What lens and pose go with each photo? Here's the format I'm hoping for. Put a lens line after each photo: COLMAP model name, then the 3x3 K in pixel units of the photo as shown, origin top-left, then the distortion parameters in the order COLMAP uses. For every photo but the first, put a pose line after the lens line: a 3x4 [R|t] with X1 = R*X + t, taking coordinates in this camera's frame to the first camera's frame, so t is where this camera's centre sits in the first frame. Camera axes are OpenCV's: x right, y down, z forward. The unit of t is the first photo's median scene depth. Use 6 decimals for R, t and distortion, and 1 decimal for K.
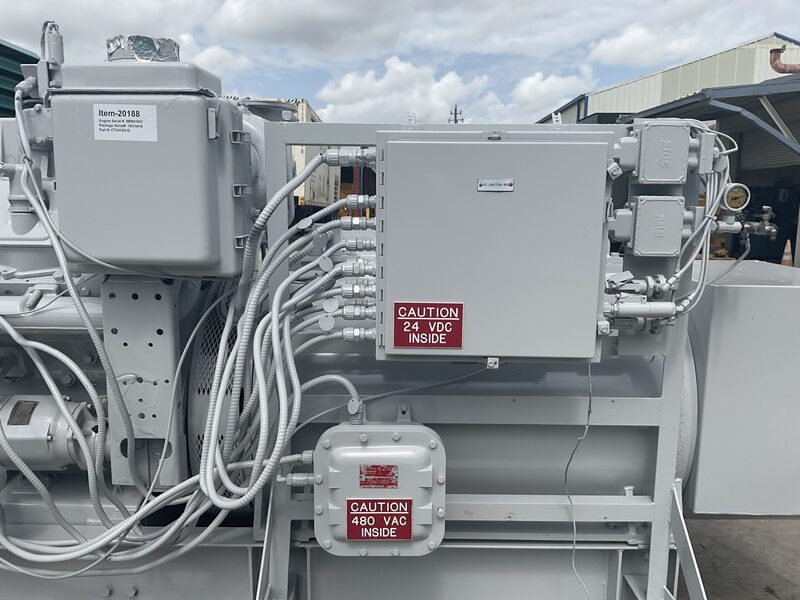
lens RADIAL K [[658.2, 0, 400.0], [0, 658.2, 300.0], [0, 0, 1]] dist [0.040350, -0.058129]
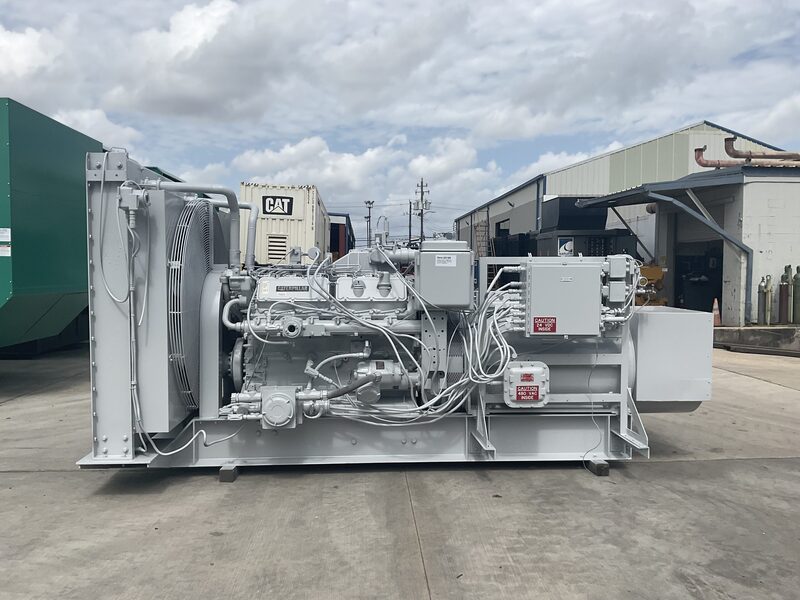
lens RADIAL K [[621.4, 0, 400.0], [0, 621.4, 300.0], [0, 0, 1]] dist [0.038214, -0.011453]
pose [[0.999043, -0.012406, 0.041931, -0.693187], [0.016384, 0.995257, -0.095894, 0.176521], [-0.040542, 0.096489, 0.994508, -1.719740]]
